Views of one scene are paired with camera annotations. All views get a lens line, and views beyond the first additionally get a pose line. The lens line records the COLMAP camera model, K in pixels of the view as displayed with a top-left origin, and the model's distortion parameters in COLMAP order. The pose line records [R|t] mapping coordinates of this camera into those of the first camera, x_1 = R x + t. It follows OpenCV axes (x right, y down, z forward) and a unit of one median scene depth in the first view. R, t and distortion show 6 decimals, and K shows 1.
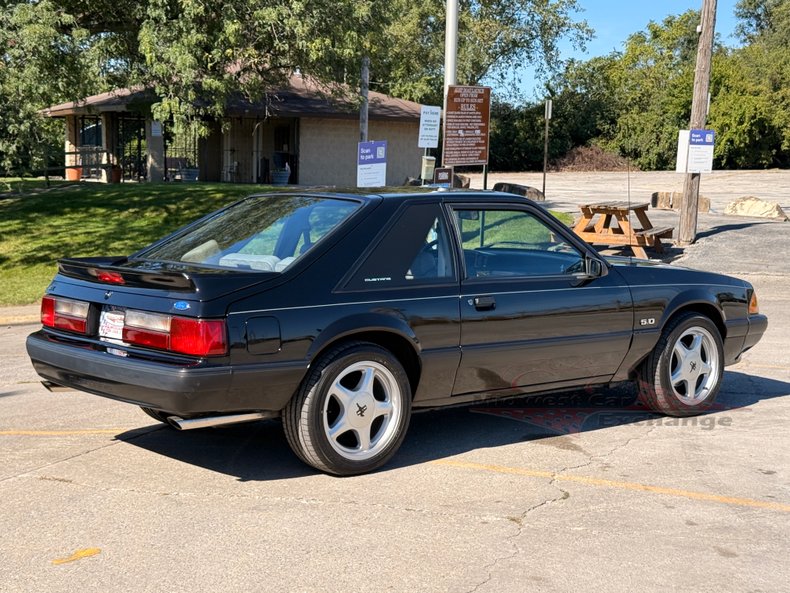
lens RADIAL K [[1200.4, 0, 393.3], [0, 1200.4, 308.2], [0, 0, 1]] dist [0.135551, -0.104475]
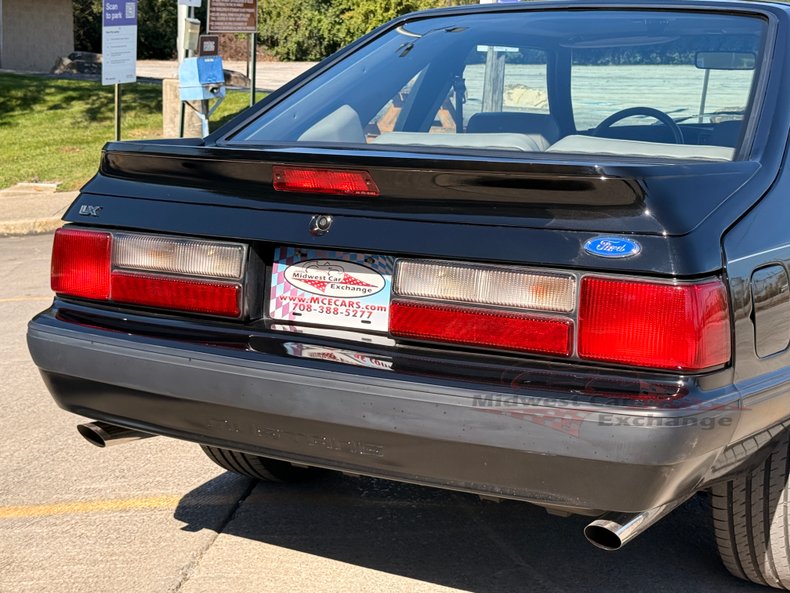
lens RADIAL K [[1365.4, 0, 416.2], [0, 1365.4, 297.2], [0, 0, 1]] dist [0.115577, 0.065563]
pose [[0.954063, -0.041807, 0.296676, -0.099963], [0.024876, 0.997851, 0.060617, -0.003967], [-0.298573, -0.050453, 0.953052, 0.155030]]
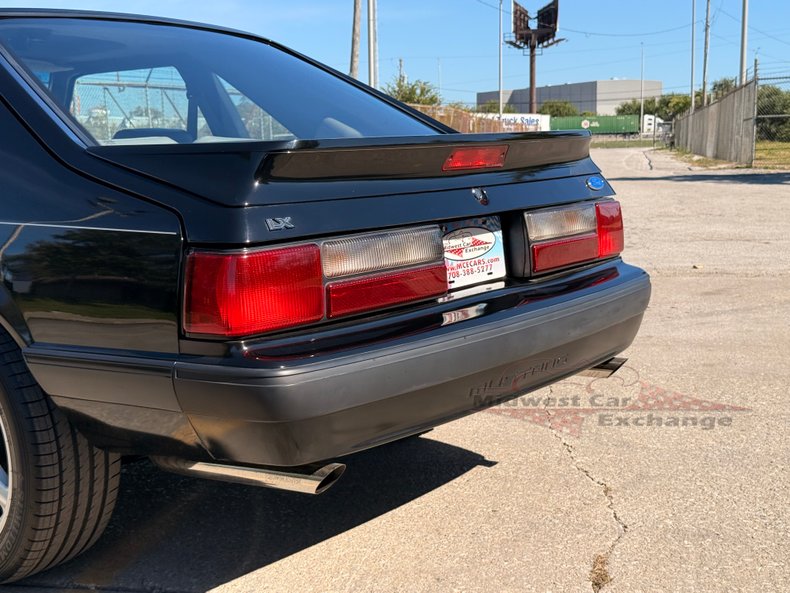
lens RADIAL K [[1139.5, 0, 392.2], [0, 1139.5, 312.5], [0, 0, 1]] dist [0.189433, -0.405401]
pose [[-0.196892, -0.156161, 0.967909, -0.196748], [0.122929, 0.975511, 0.182394, -0.015400], [-0.972688, 0.154896, -0.172874, 0.324182]]
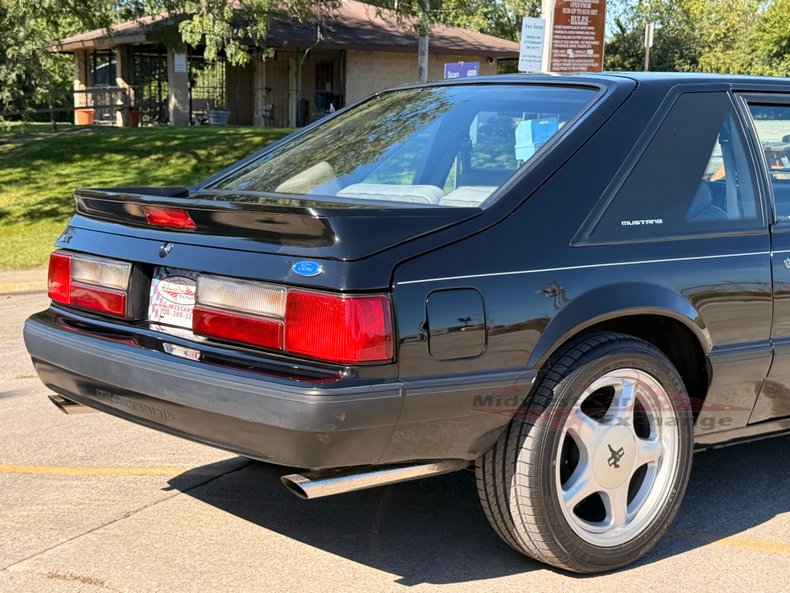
lens RADIAL K [[1348.8, 0, 404.2], [0, 1348.8, 312.2], [0, 0, 1]] dist [0.133418, -0.080621]
pose [[0.999645, 0.002724, -0.026491, -0.031102], [-0.001981, 0.999604, 0.028058, 0.000107], [0.026557, -0.027996, 0.999255, 0.107057]]
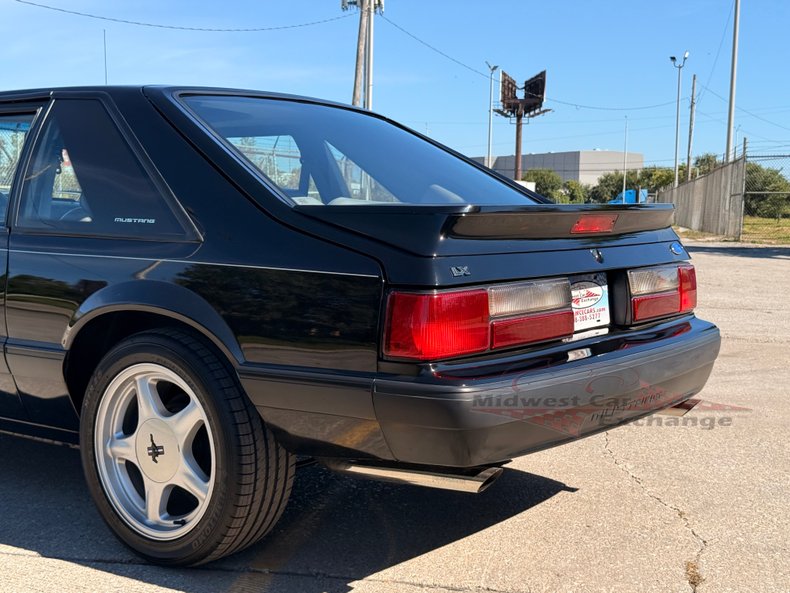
lens RADIAL K [[1139.5, 0, 392.2], [0, 1139.5, 312.5], [0, 0, 1]] dist [0.189433, -0.405401]
pose [[-0.211444, -0.112709, 0.970870, -0.218369], [0.085682, 0.987367, 0.133284, -0.019052], [-0.973627, 0.111368, -0.199115, 0.349766]]
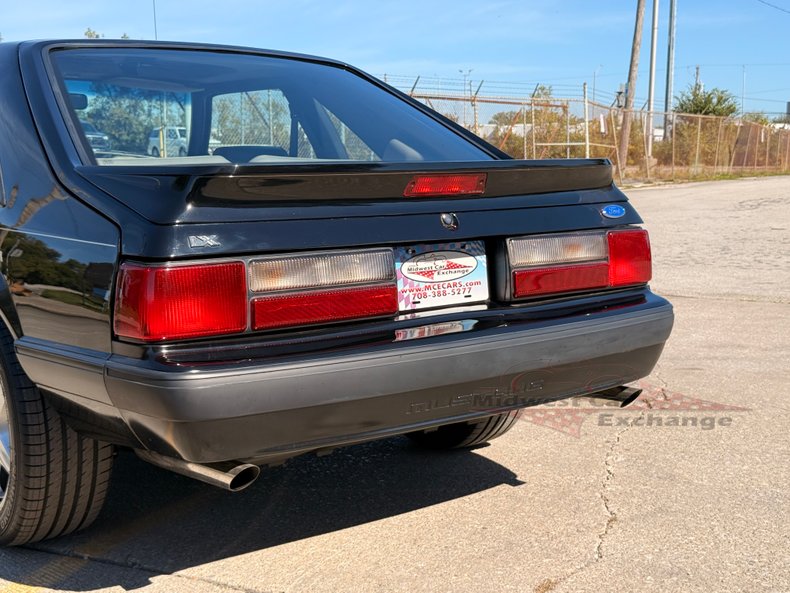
lens RADIAL K [[1139.5, 0, 392.2], [0, 1139.5, 312.5], [0, 0, 1]] dist [0.189433, -0.405401]
pose [[0.056325, -0.153078, 0.986608, -0.206062], [0.107186, 0.983392, 0.146460, -0.013220], [-0.992642, 0.097501, 0.071798, 0.287226]]
